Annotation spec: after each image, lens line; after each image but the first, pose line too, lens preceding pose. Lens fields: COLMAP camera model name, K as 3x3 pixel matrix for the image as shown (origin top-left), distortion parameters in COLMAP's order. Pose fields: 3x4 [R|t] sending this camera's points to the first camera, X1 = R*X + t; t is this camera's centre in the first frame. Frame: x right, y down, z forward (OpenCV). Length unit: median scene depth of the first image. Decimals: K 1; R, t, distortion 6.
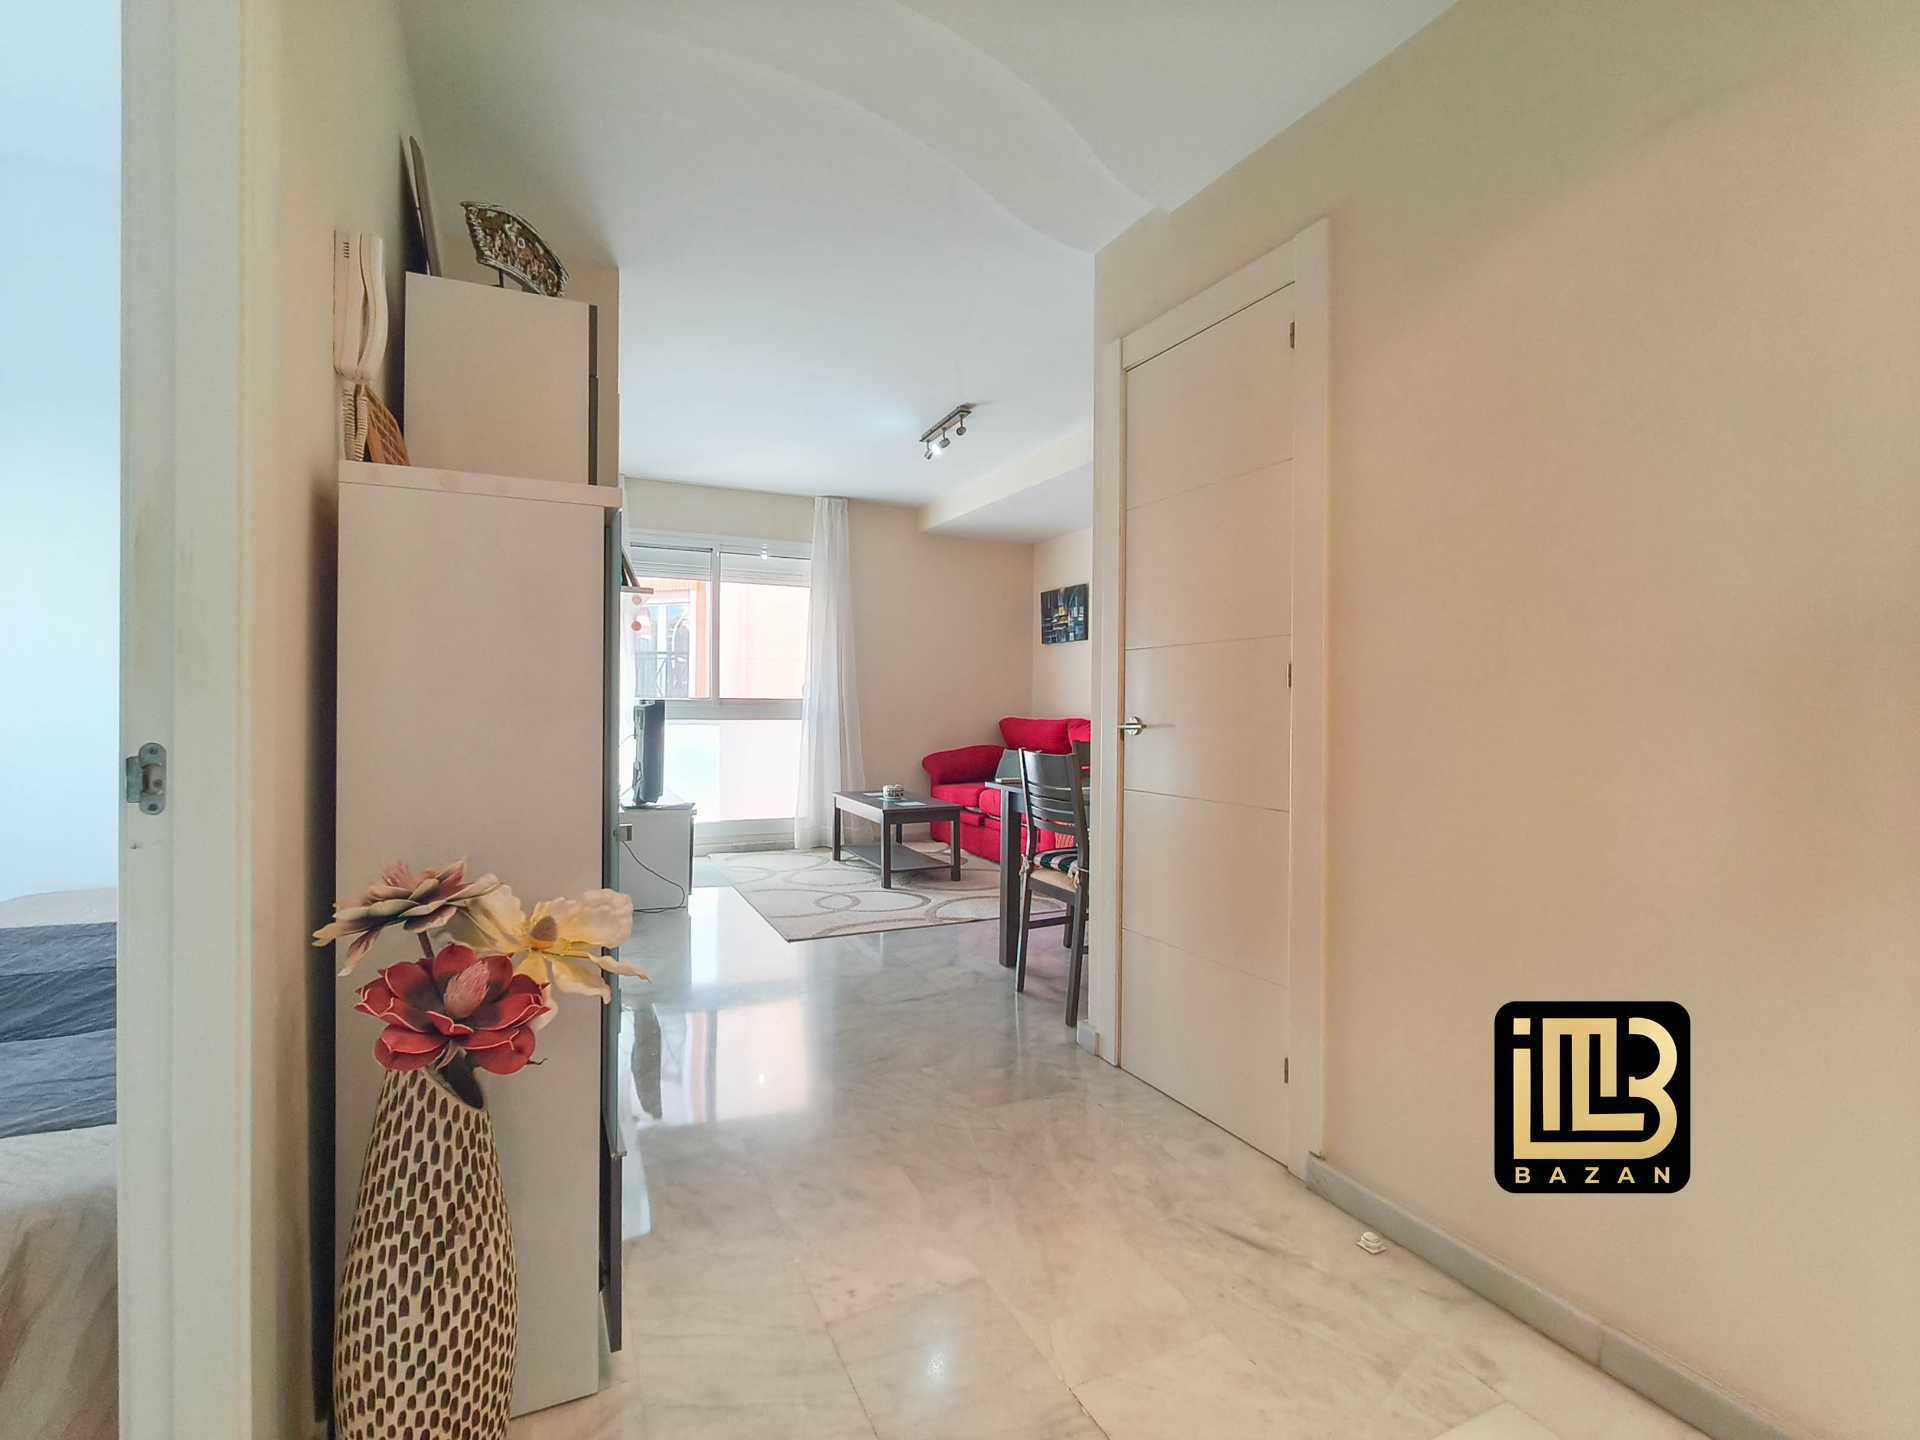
lens RADIAL K [[892.8, 0, 950.4], [0, 892.8, 709.8], [0, 0, 1]] dist [-0.000633, -0.001043]
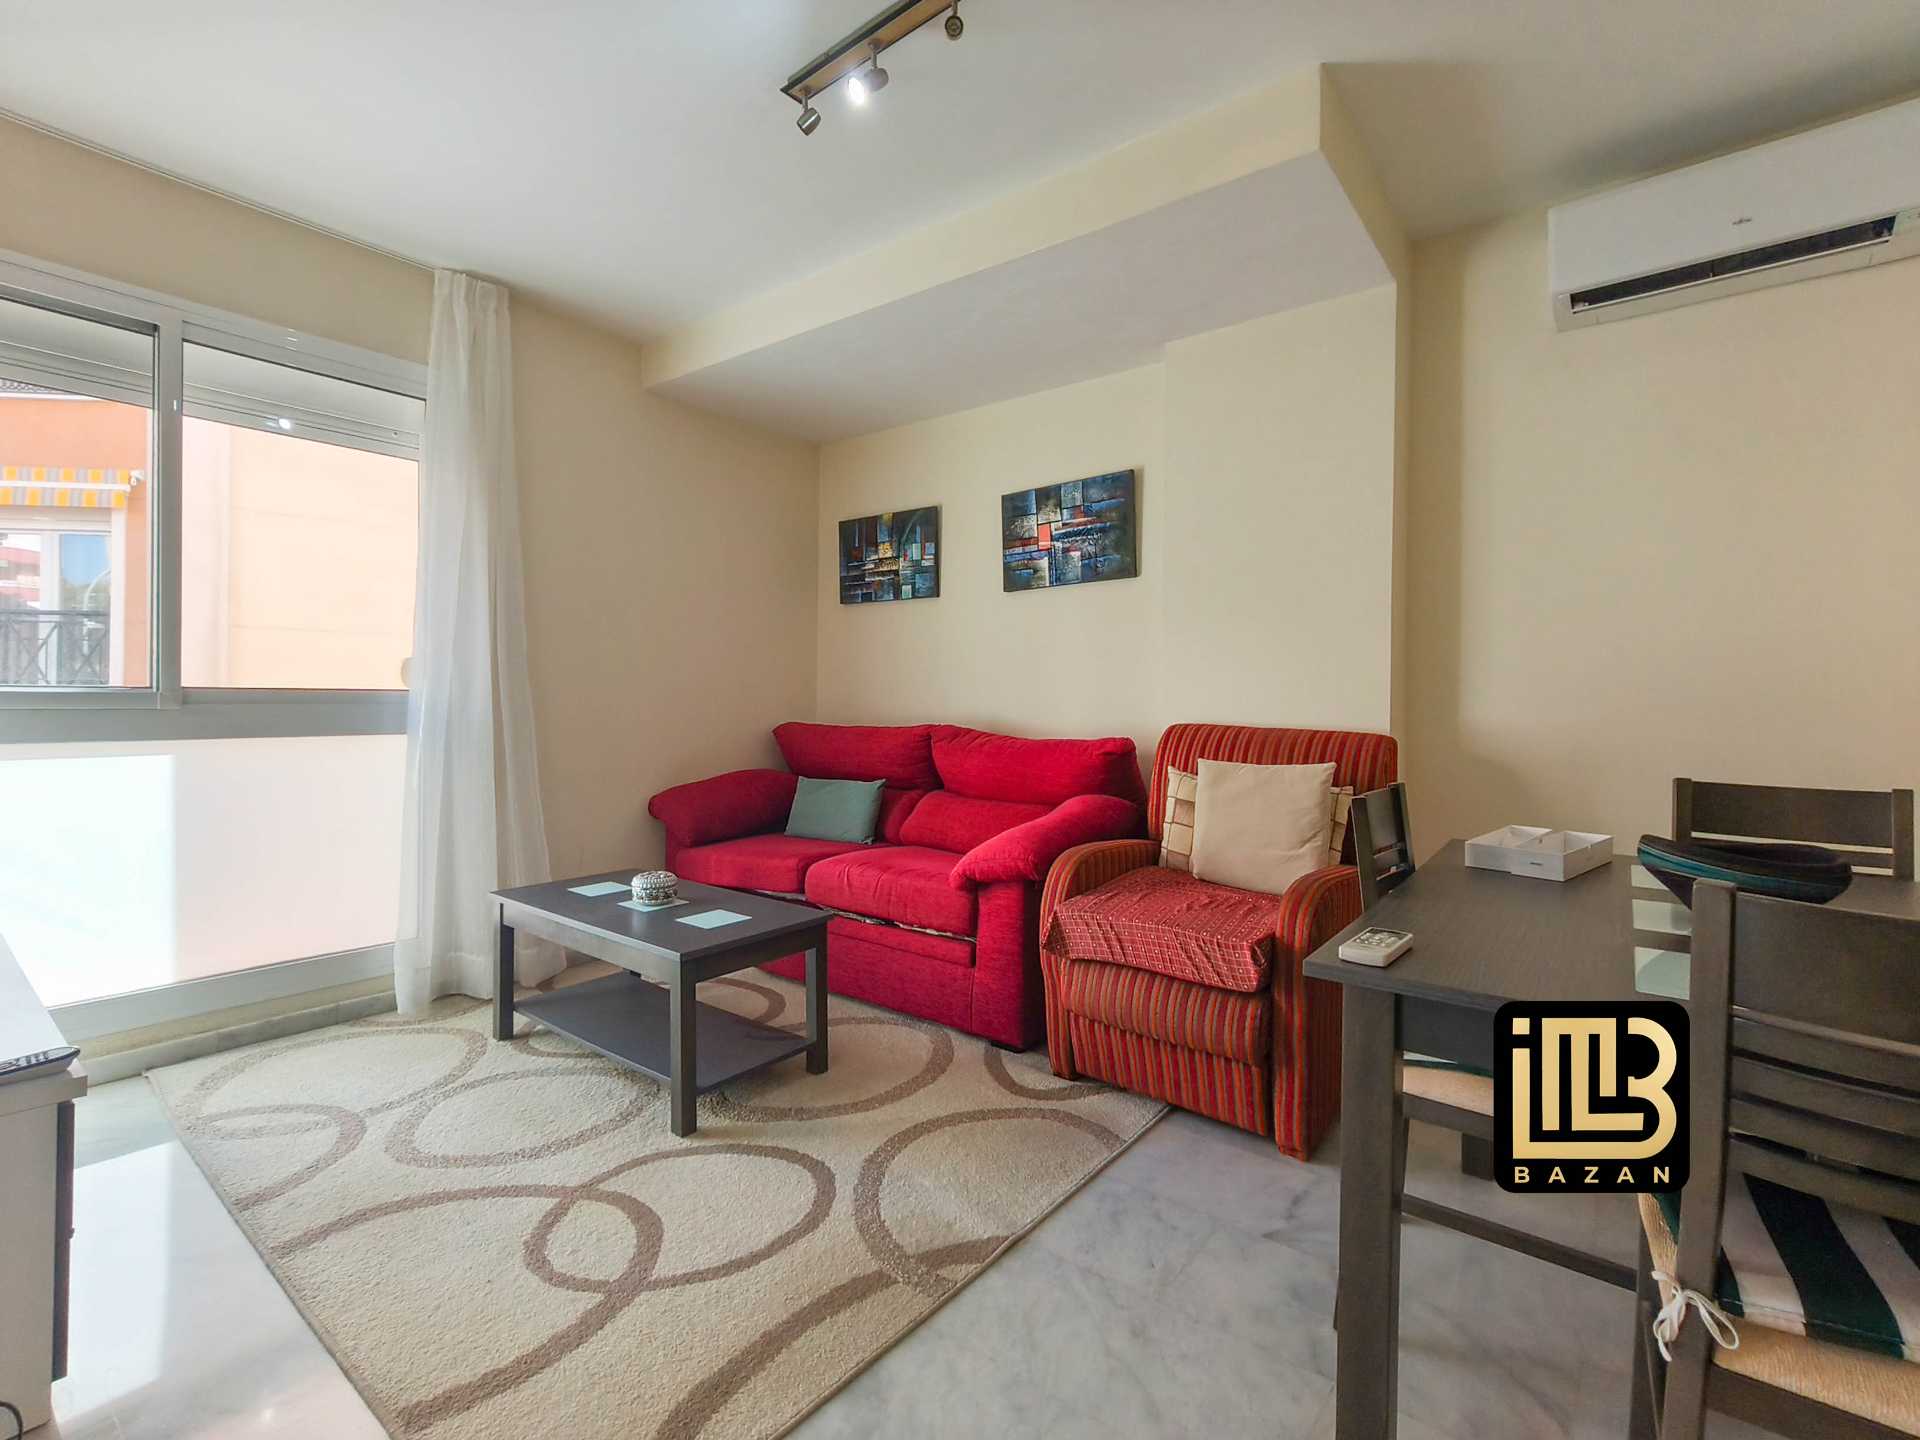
lens RADIAL K [[892.8, 0, 958.0], [0, 892.8, 699.5], [0, 0, 1]] dist [-0.000633, -0.001043]
pose [[0.891114, -0.002882, 0.453770, -0.116852], [0.003673, 0.999993, -0.000862, -0.006077], [-0.453764, 0.002435, 0.891118, 0.436858]]
